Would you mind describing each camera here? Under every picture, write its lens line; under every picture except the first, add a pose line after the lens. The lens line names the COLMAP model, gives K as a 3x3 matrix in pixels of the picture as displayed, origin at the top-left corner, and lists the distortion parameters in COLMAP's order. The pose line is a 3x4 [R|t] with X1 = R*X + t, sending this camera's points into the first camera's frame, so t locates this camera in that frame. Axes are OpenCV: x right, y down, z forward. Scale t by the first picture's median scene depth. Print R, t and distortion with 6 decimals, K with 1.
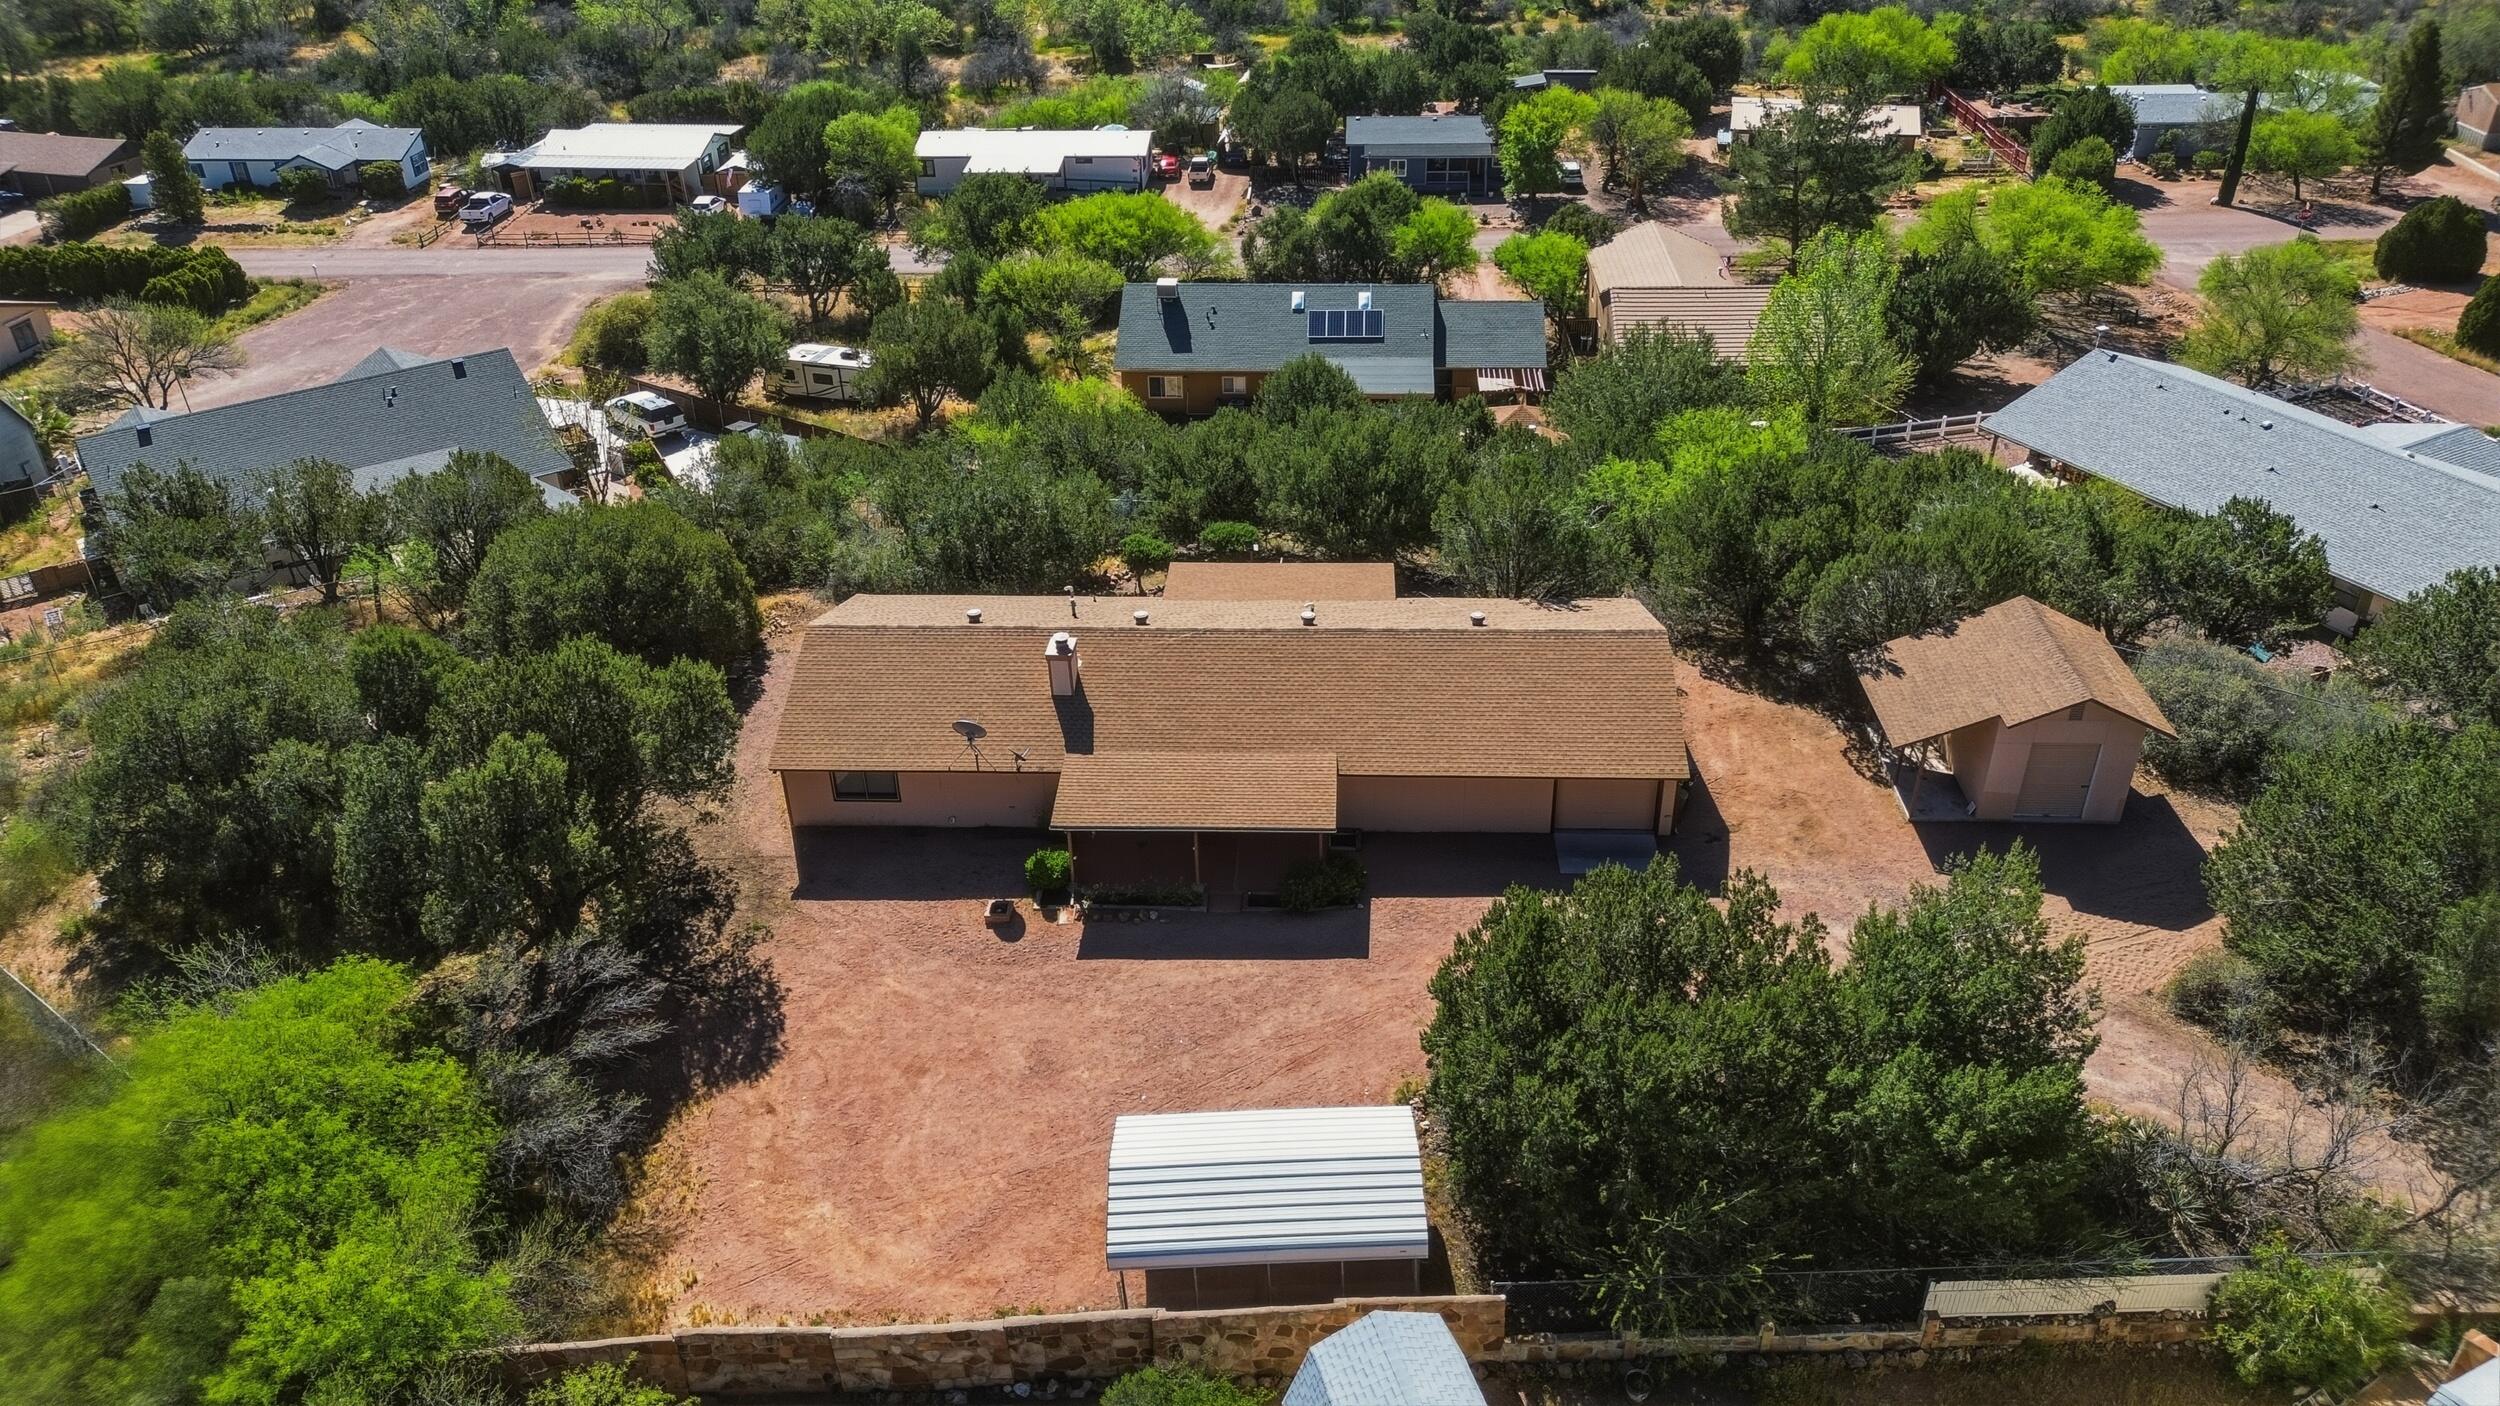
lens RADIAL K [[1756.3, 0, 1284.6], [0, 1756.3, 691.4], [0, 0, 1]] dist [0.072866, -0.073016]
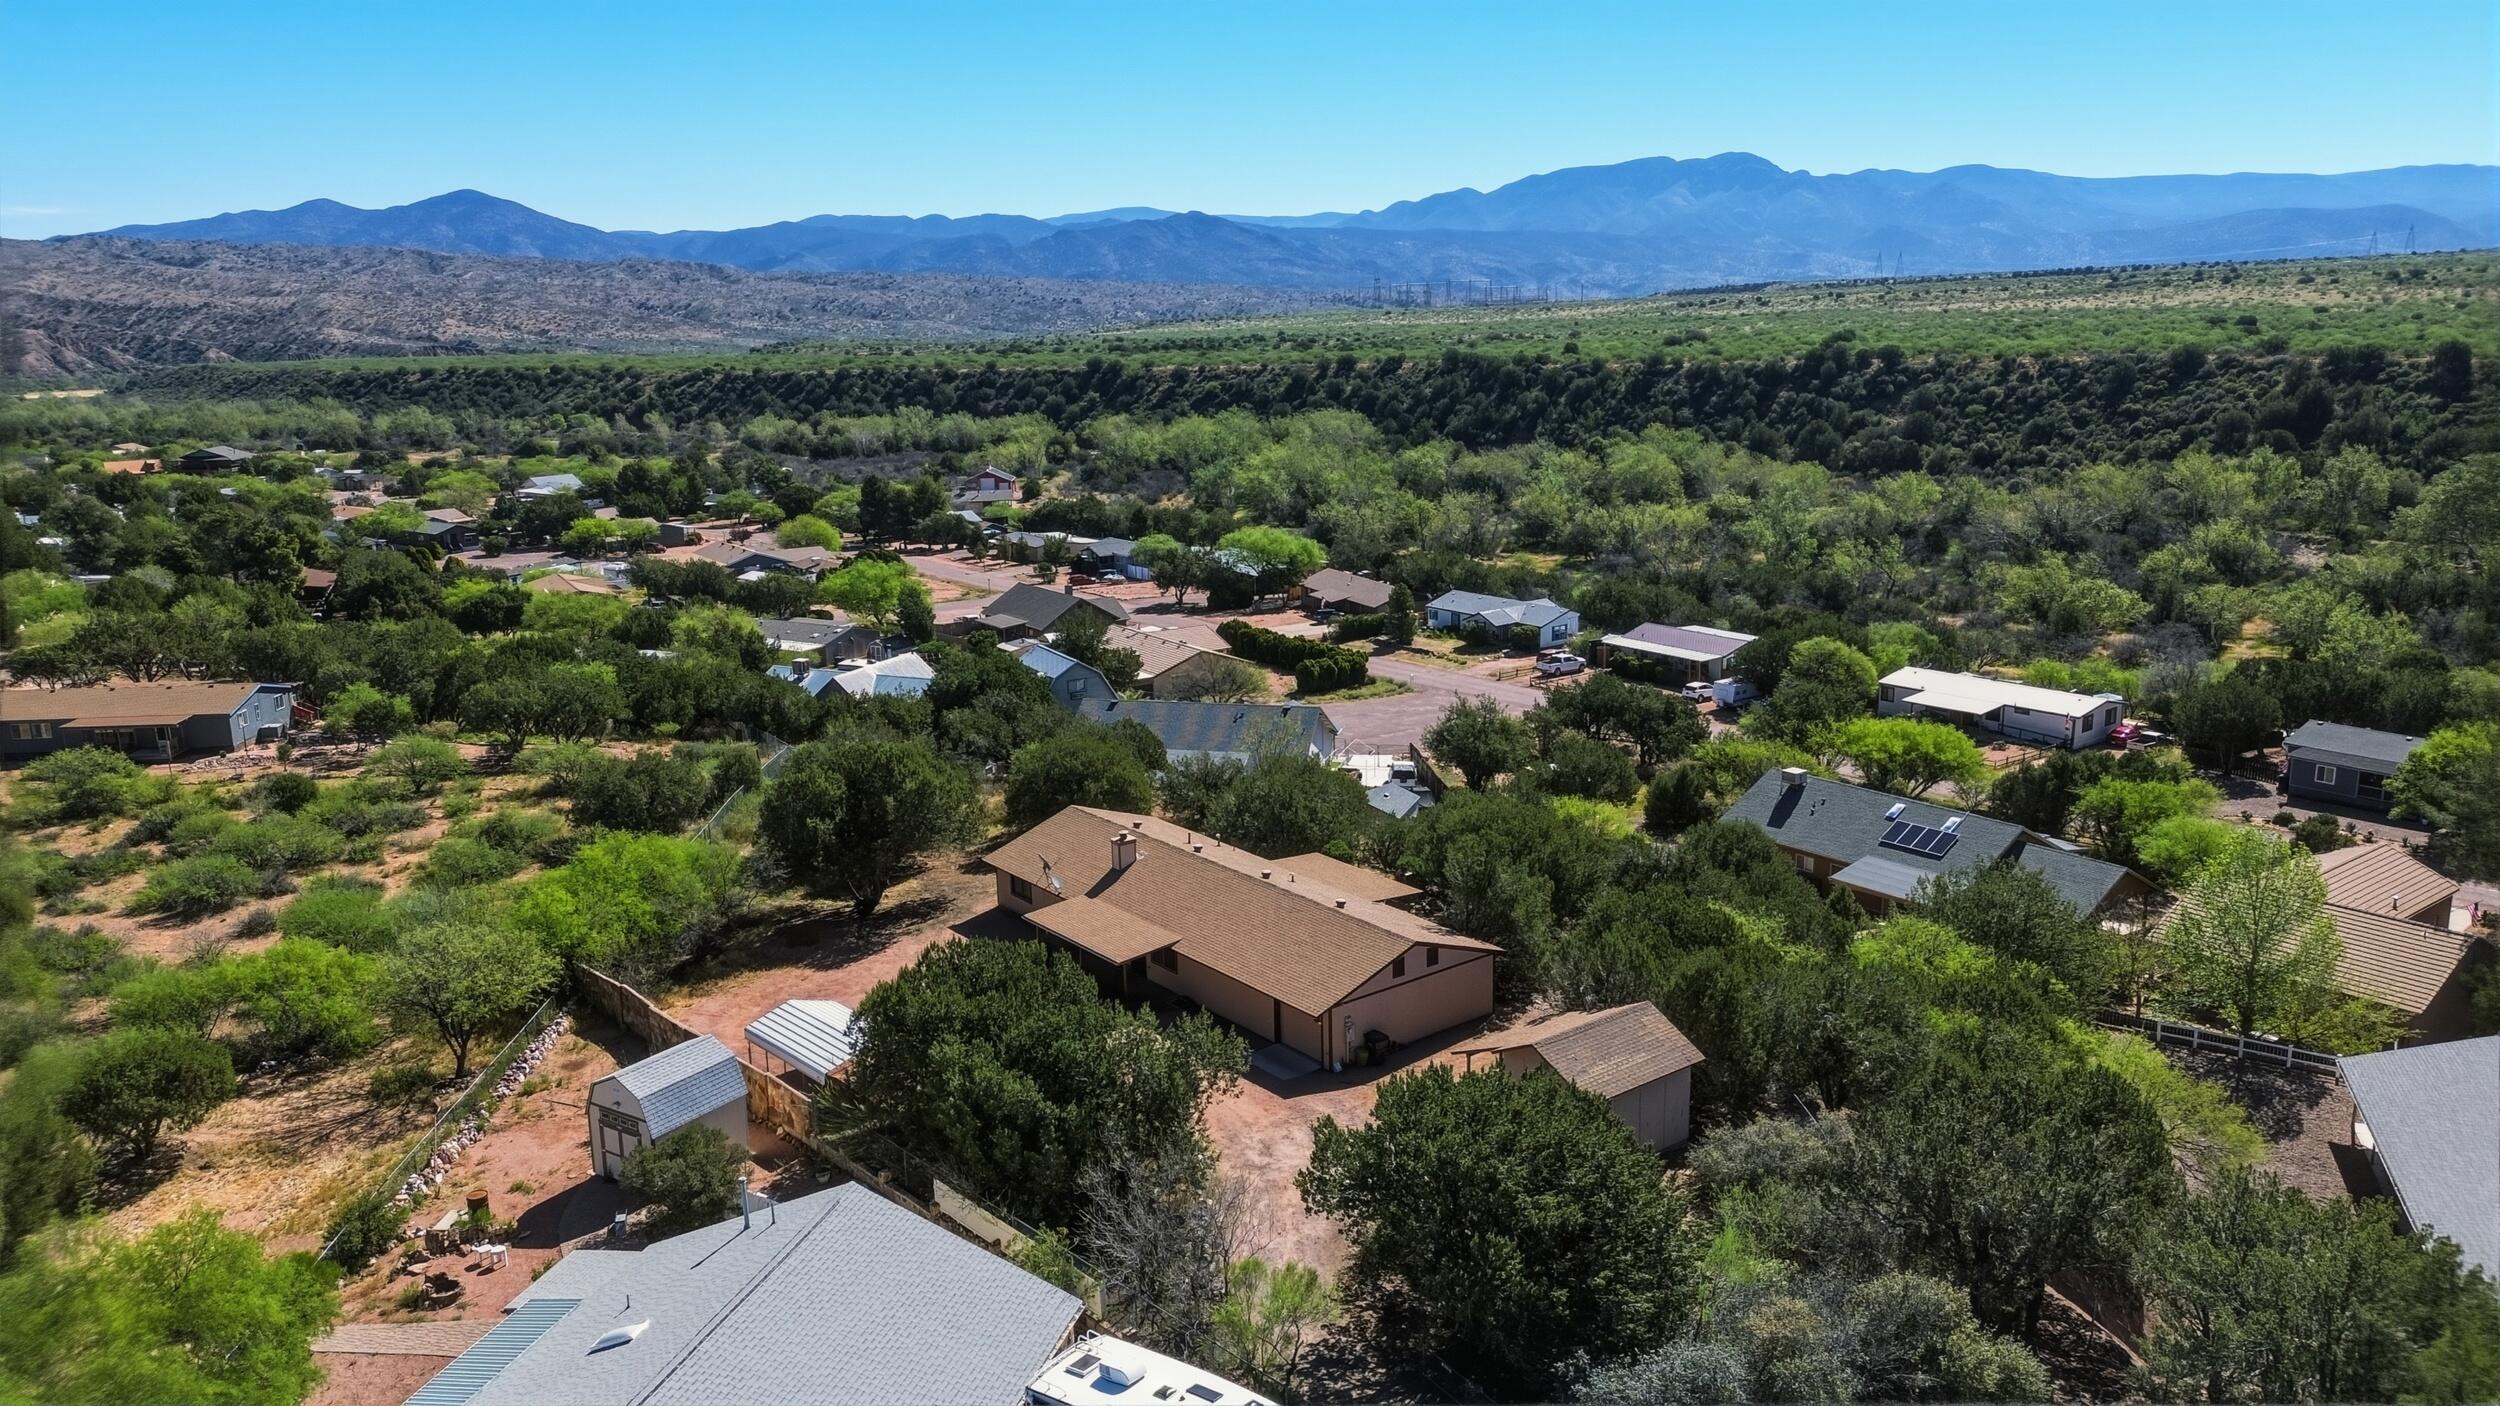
lens RADIAL K [[1756.3, 0, 1284.6], [0, 1756.3, 691.4], [0, 0, 1]] dist [0.072866, -0.073016]
pose [[0.653871, 0.171842, -0.736833, 0.570967], [-0.386565, 0.913039, -0.130104, 0.002099], [0.650400, 0.369905, 0.663438, -0.011861]]
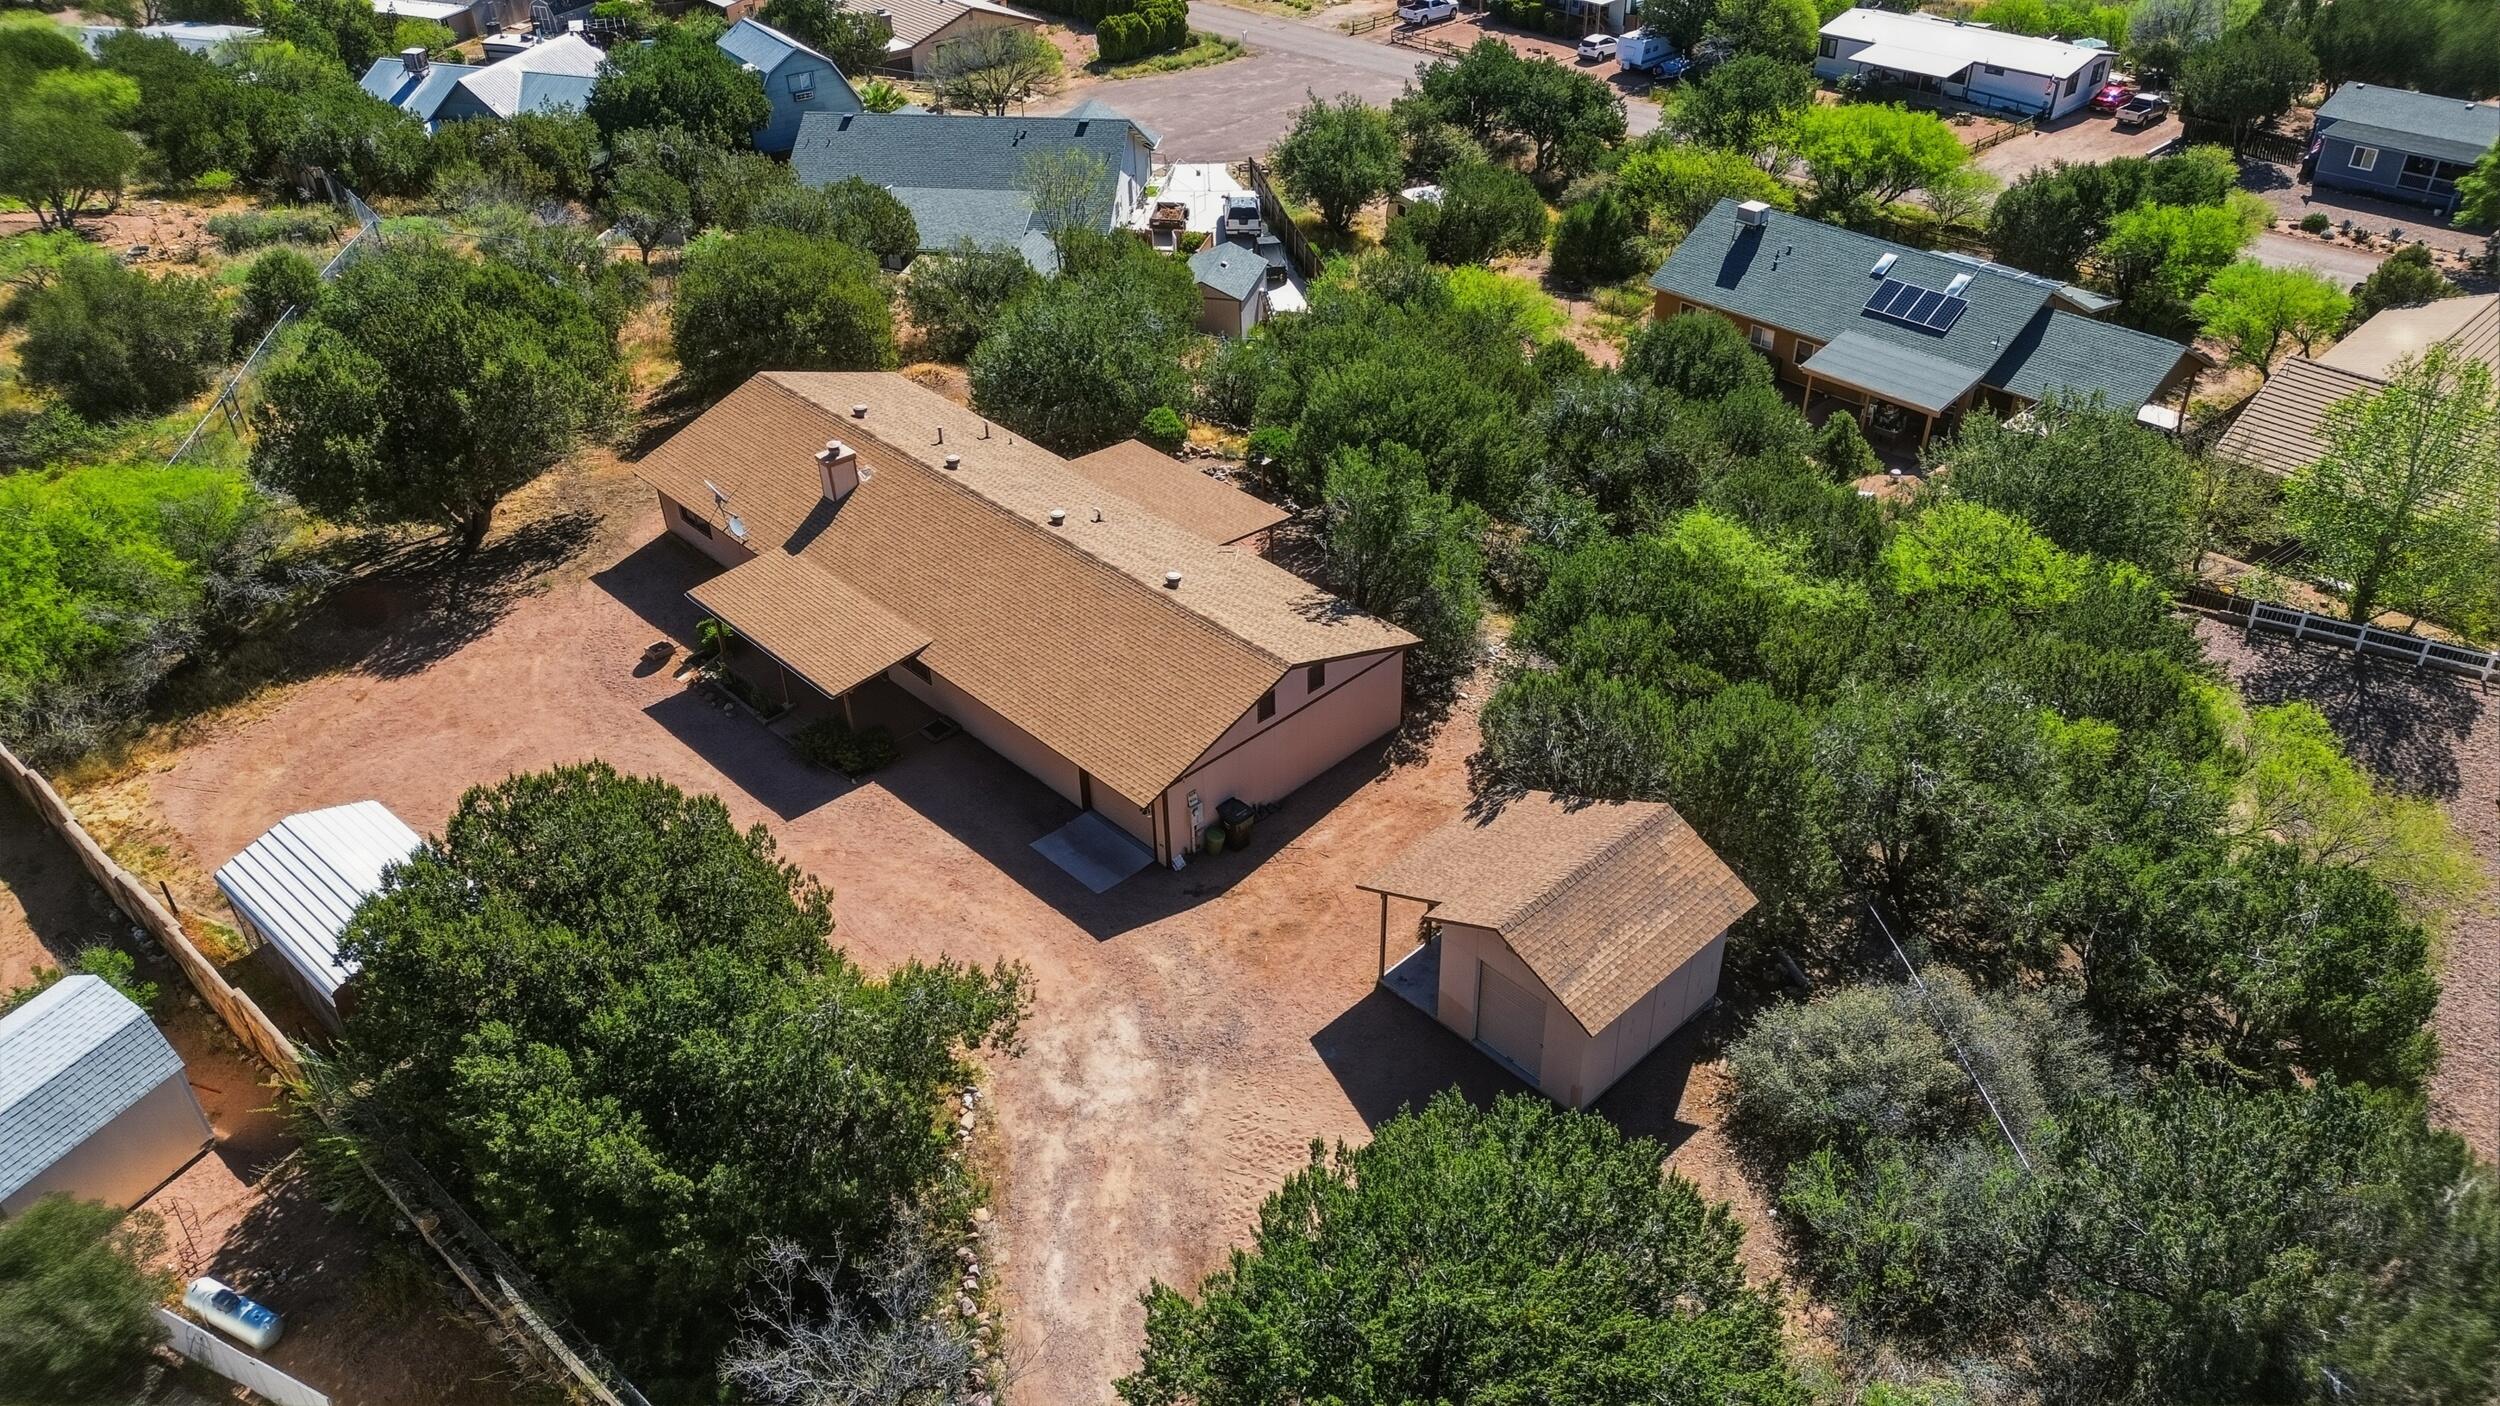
lens RADIAL K [[1756.3, 0, 1284.6], [0, 1756.3, 691.4], [0, 0, 1]] dist [0.072866, -0.073016]
pose [[0.727404, 0.394626, -0.561386, 0.364499], [-0.350407, 0.917004, 0.190575, -0.096309], [0.589999, 0.058088, 0.805312, 0.156351]]
